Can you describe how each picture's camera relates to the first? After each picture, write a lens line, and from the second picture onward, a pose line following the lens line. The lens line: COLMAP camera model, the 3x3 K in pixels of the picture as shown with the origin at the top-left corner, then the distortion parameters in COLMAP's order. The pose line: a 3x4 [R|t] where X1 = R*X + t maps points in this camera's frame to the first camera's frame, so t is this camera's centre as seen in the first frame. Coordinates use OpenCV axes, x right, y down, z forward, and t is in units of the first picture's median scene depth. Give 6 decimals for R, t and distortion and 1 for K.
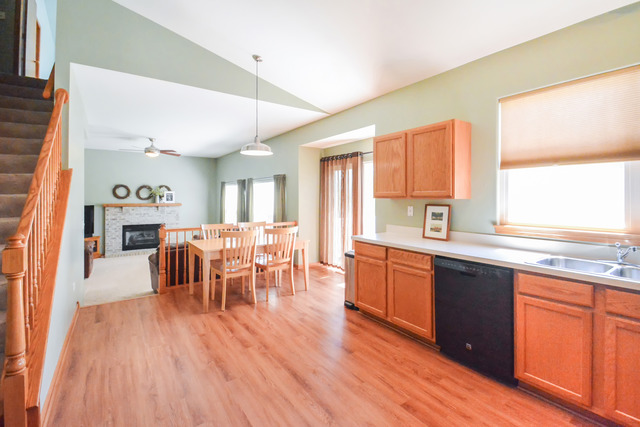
lens RADIAL K [[285.6, 0, 310.4], [0, 285.6, 196.4], [0, 0, 1]] dist [-0.001323, -0.001413]
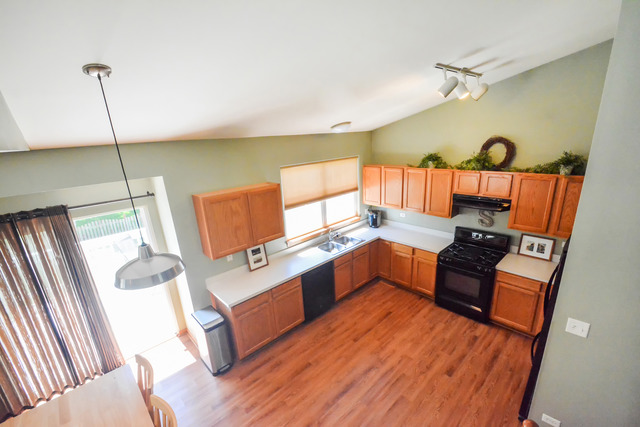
lens RADIAL K [[285.6, 0, 318.7], [0, 285.6, 218.0], [0, 0, 1]] dist [-0.001323, -0.001413]
pose [[-0.148560, -0.280279, 0.948353, -0.493130], [0.061194, 0.954551, 0.291697, -0.271758], [-0.987008, 0.101368, -0.124656, 0.521644]]
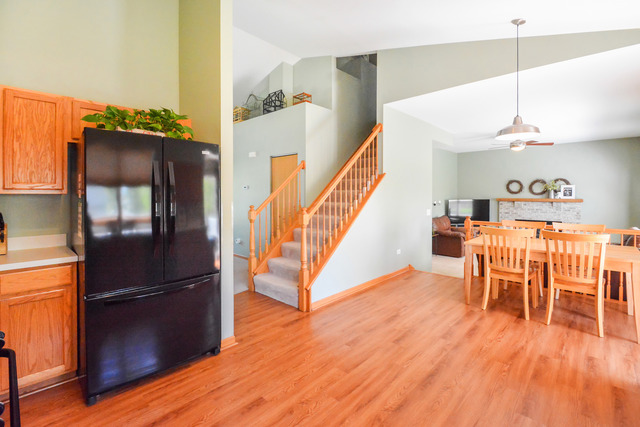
lens RADIAL K [[285.6, 0, 332.4], [0, 285.6, 195.6], [0, 0, 1]] dist [-0.001323, -0.001413]
pose [[0.246296, 0.005448, -0.969179, 0.338142], [0.005871, 0.999957, 0.007113, 0.007566], [0.969177, -0.007442, 0.246254, 0.192475]]
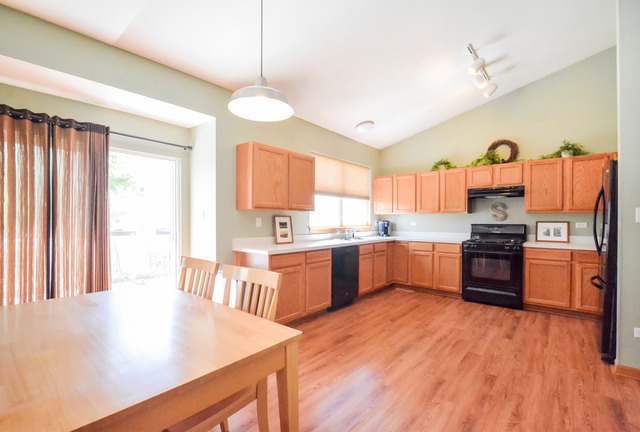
lens RADIAL K [[288.3, 0, 313.6], [0, 288.3, 218.5], [0, 0, 1]] dist [-0.004526, -0.003053]
pose [[-0.255457, 0.007072, 0.966795, -0.493548], [-0.006616, 0.999937, -0.009063, 0.031167], [-0.966798, -0.008711, -0.255394, 0.723135]]
